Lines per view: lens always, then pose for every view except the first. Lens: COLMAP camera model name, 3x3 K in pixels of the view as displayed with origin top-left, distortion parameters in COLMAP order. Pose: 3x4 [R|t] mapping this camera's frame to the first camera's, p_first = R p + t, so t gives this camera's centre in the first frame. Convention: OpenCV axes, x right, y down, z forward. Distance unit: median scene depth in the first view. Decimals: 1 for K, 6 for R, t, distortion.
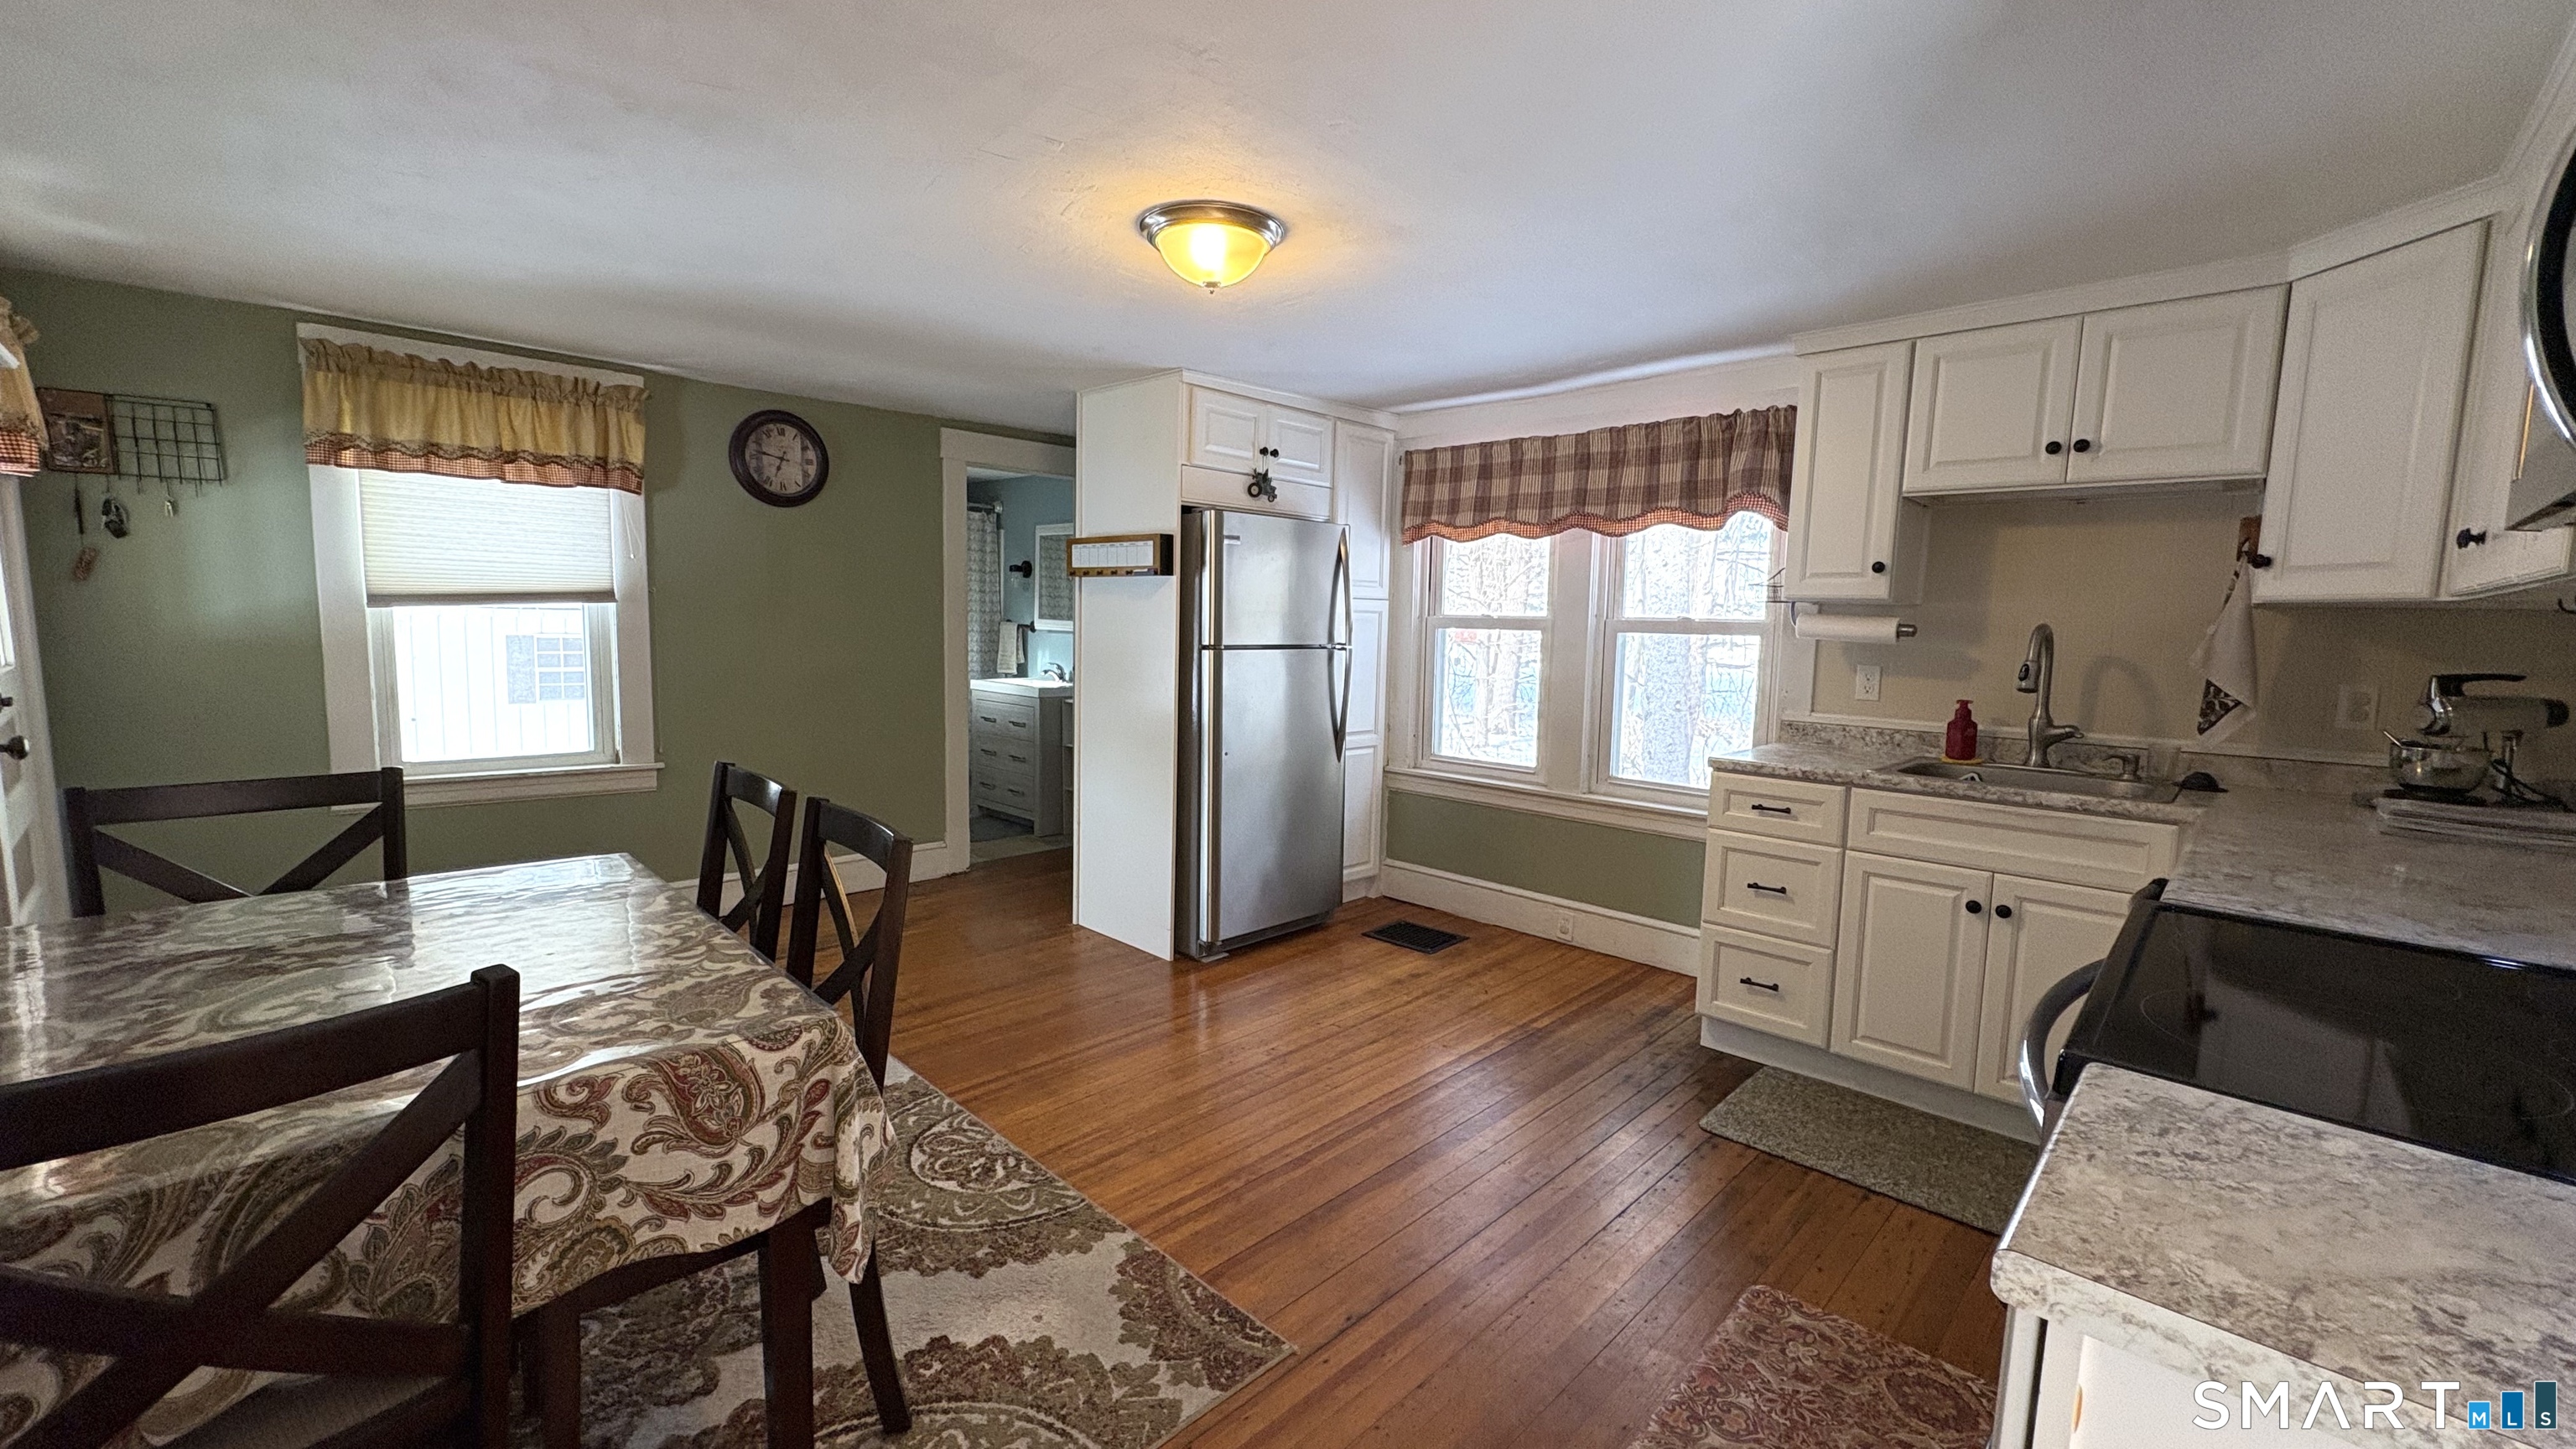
lens RADIAL K [[1022.6, 0, 1287.4], [0, 1022.6, 721.5], [0, 0, 1]] dist [0.001966, 0.000080]
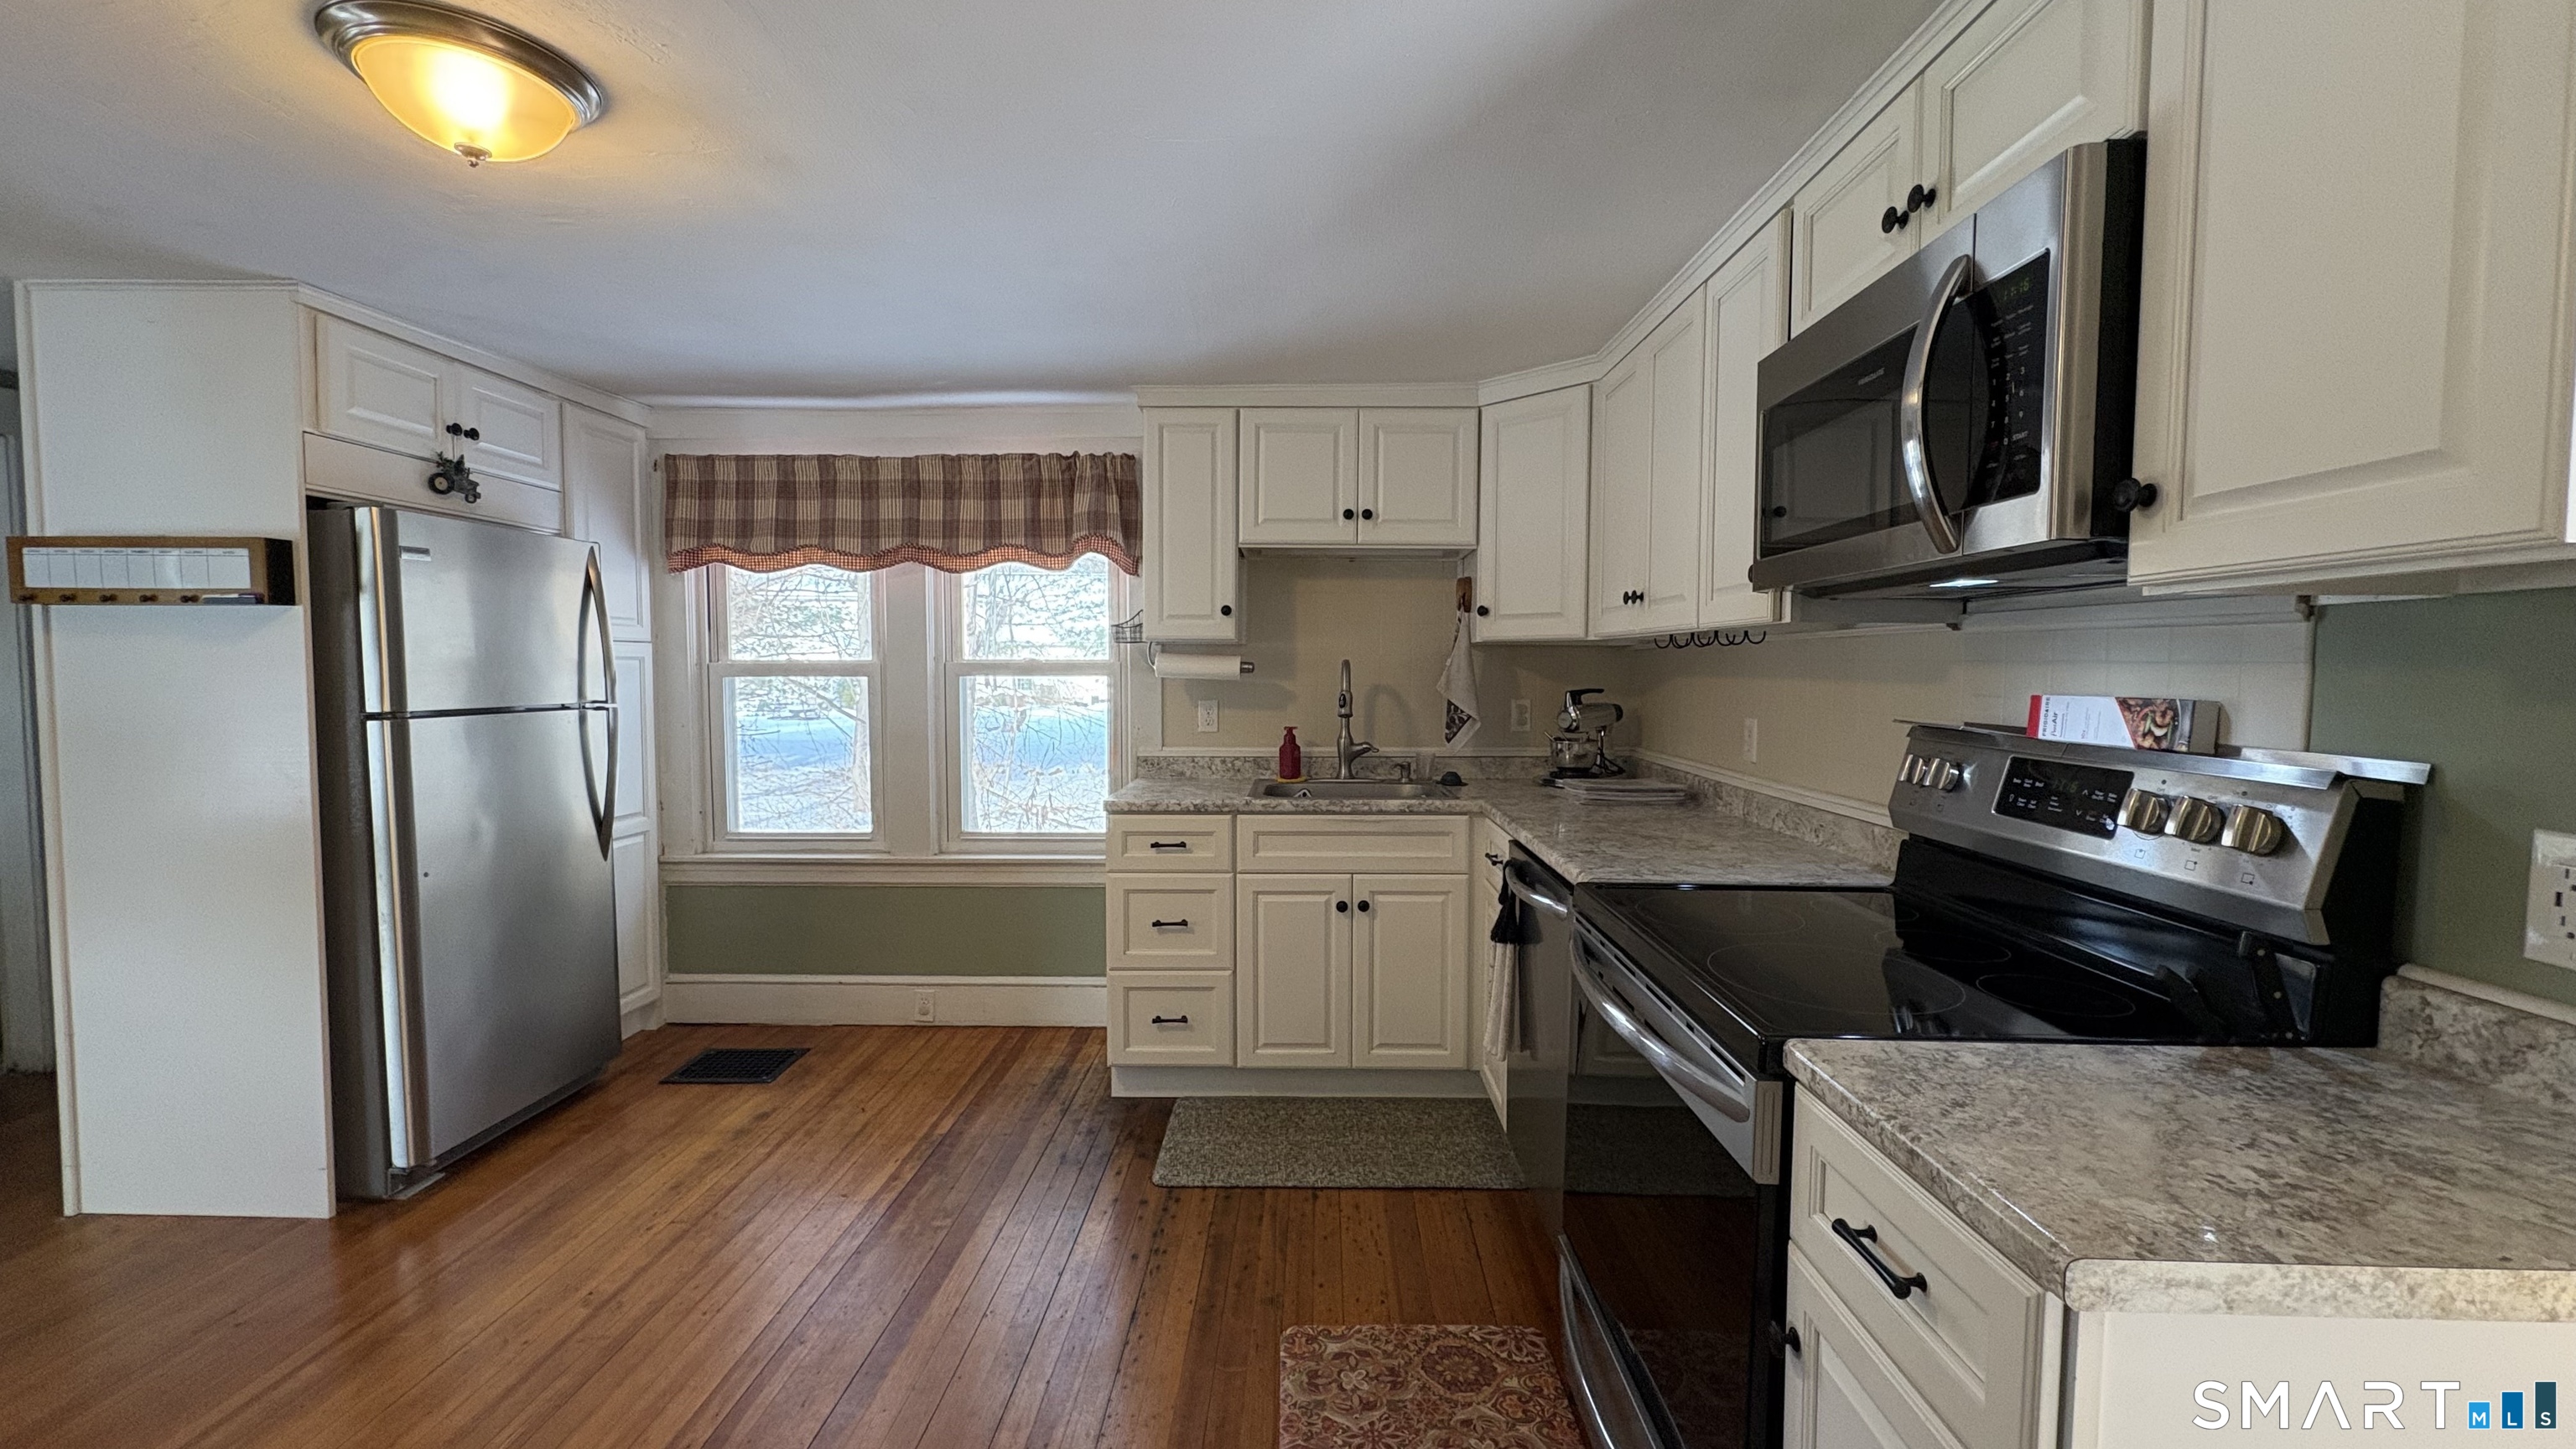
lens RADIAL K [[1023.8, 0, 1287.3], [0, 1023.8, 721.5], [0, 0, 1]] dist [-0.000055, 0.000873]
pose [[0.731035, -0.057510, 0.679912, -0.117126], [0.084170, 0.996432, -0.006215, -0.019359], [-0.677129, 0.061771, 0.733267, 0.153802]]
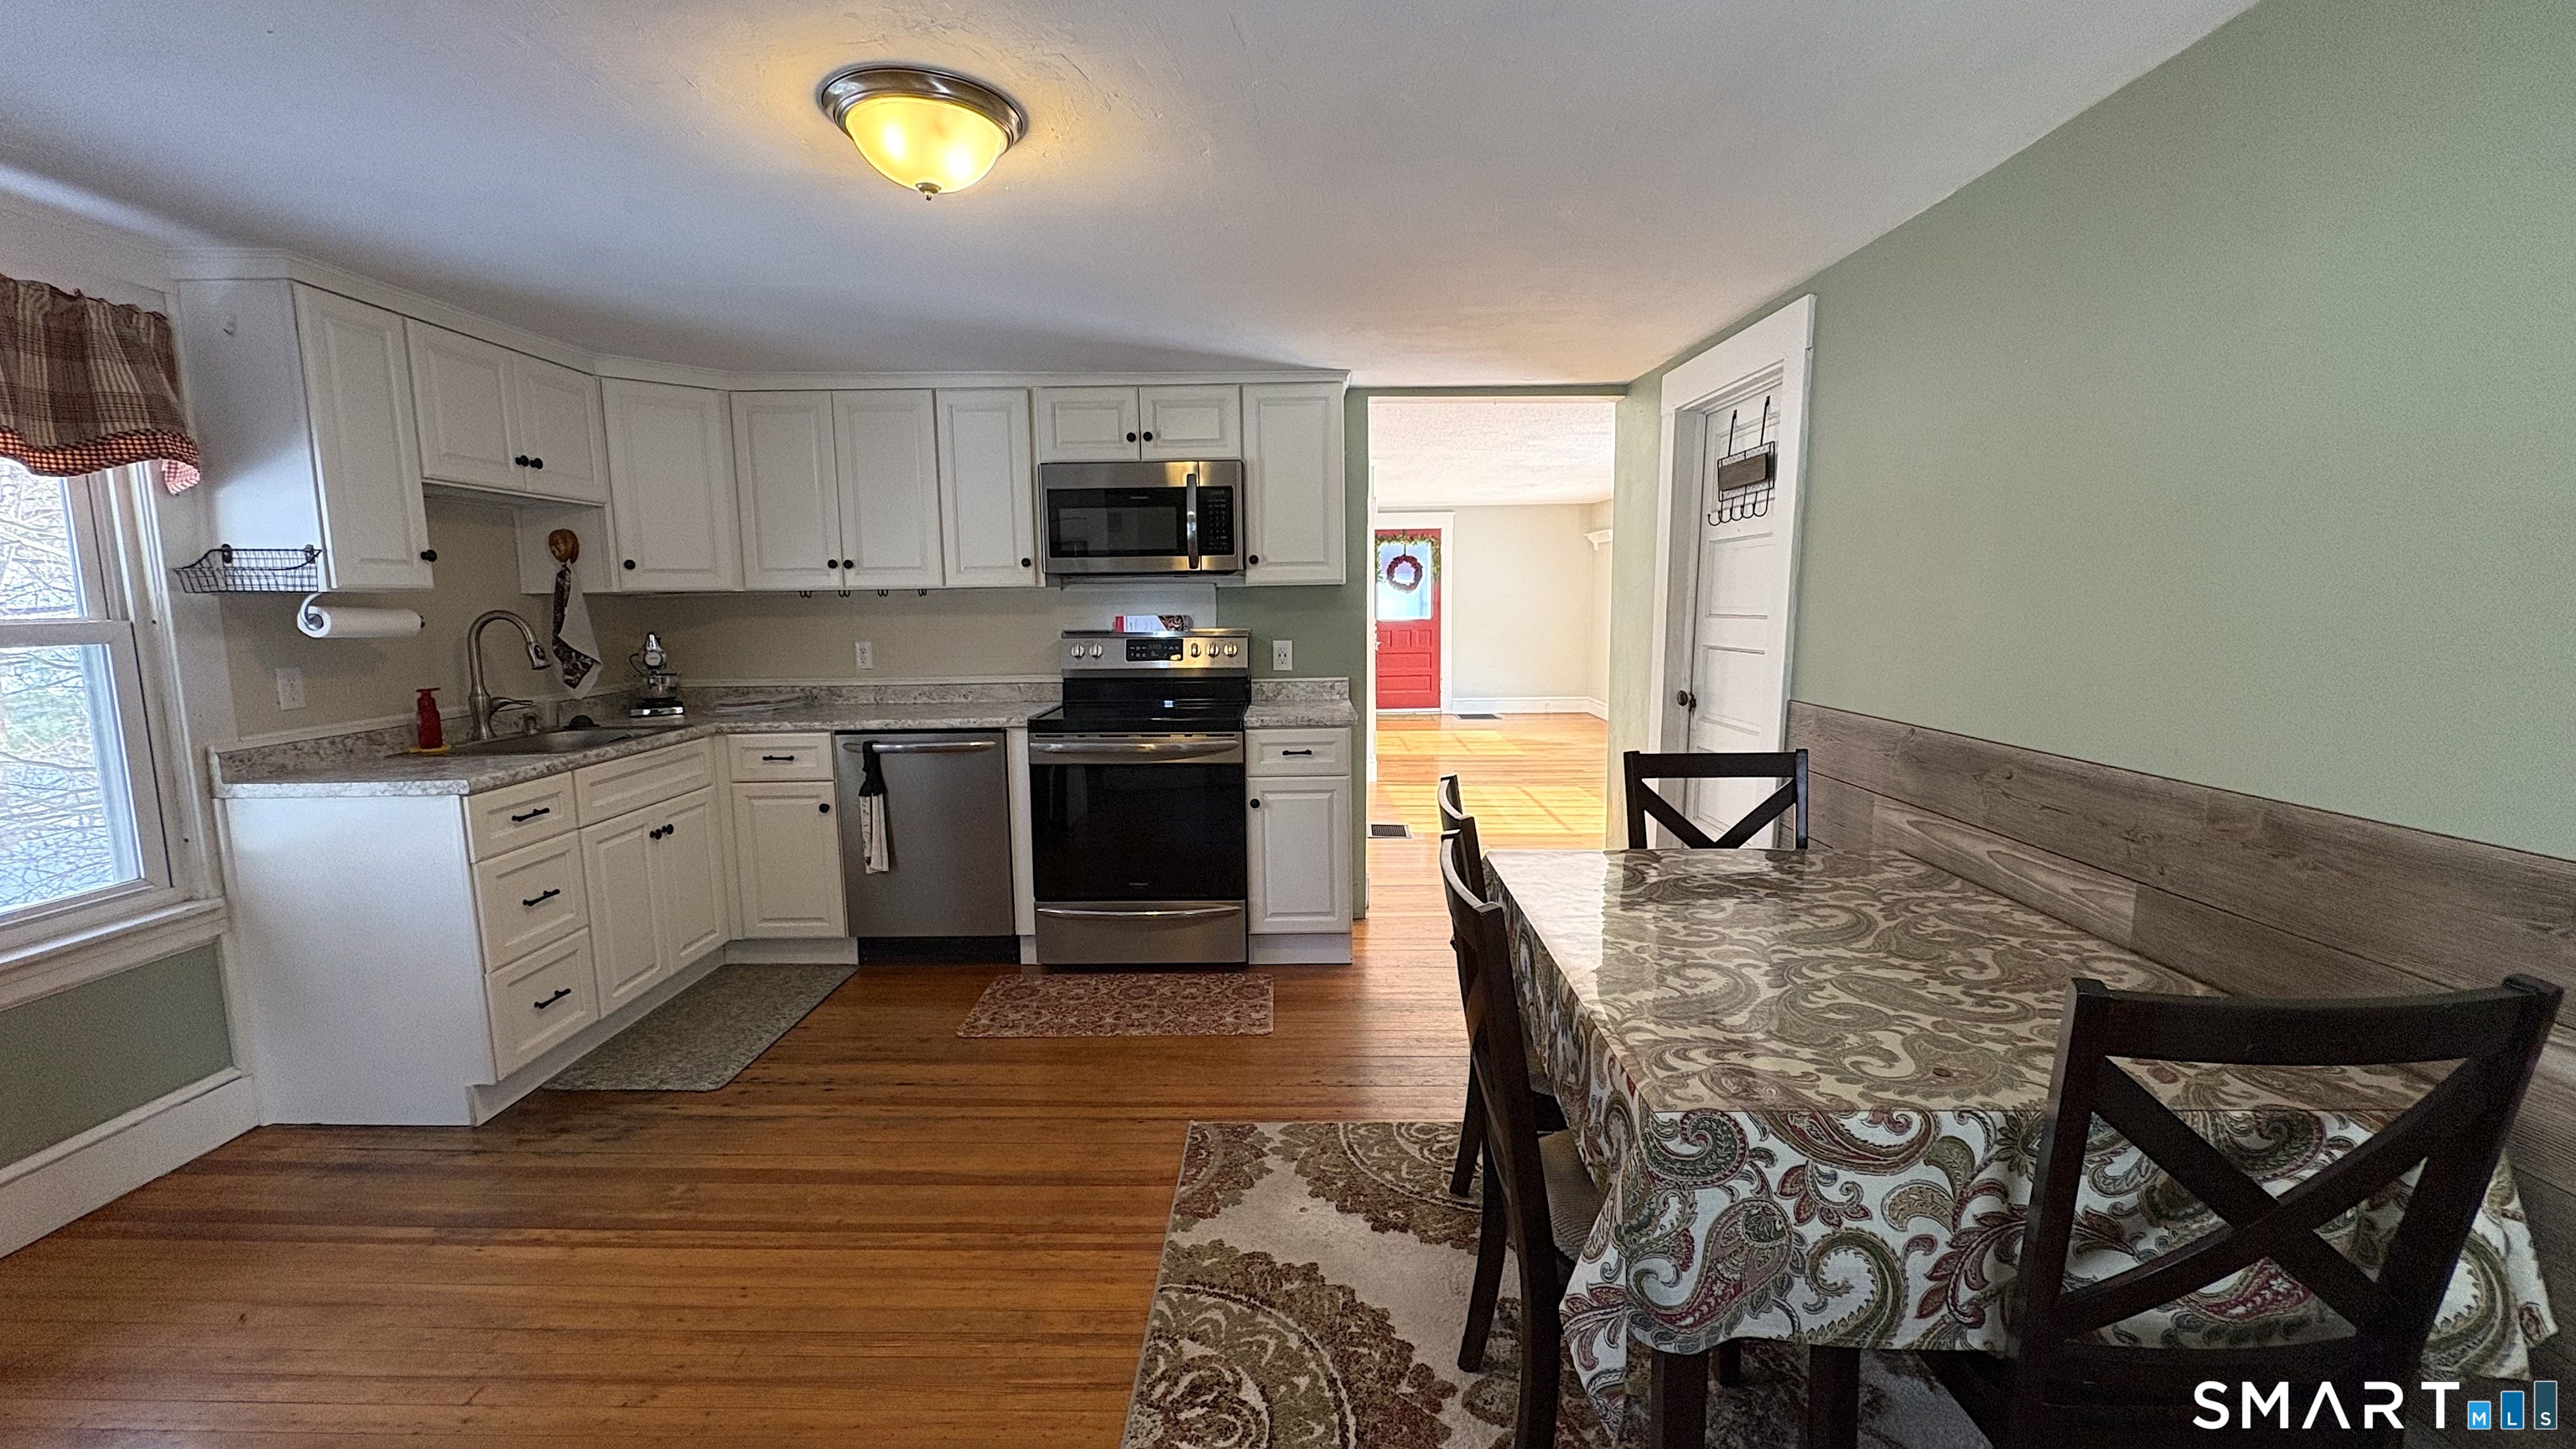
lens RADIAL K [[1023.8, 0, 1287.3], [0, 1023.8, 721.5], [0, 0, 1]] dist [-0.000055, 0.000873]
pose [[-0.691704, -0.102565, 0.714861, -0.623086], [0.072002, 0.975137, 0.209578, -0.134877], [-0.718583, 0.196438, -0.667121, 1.033067]]
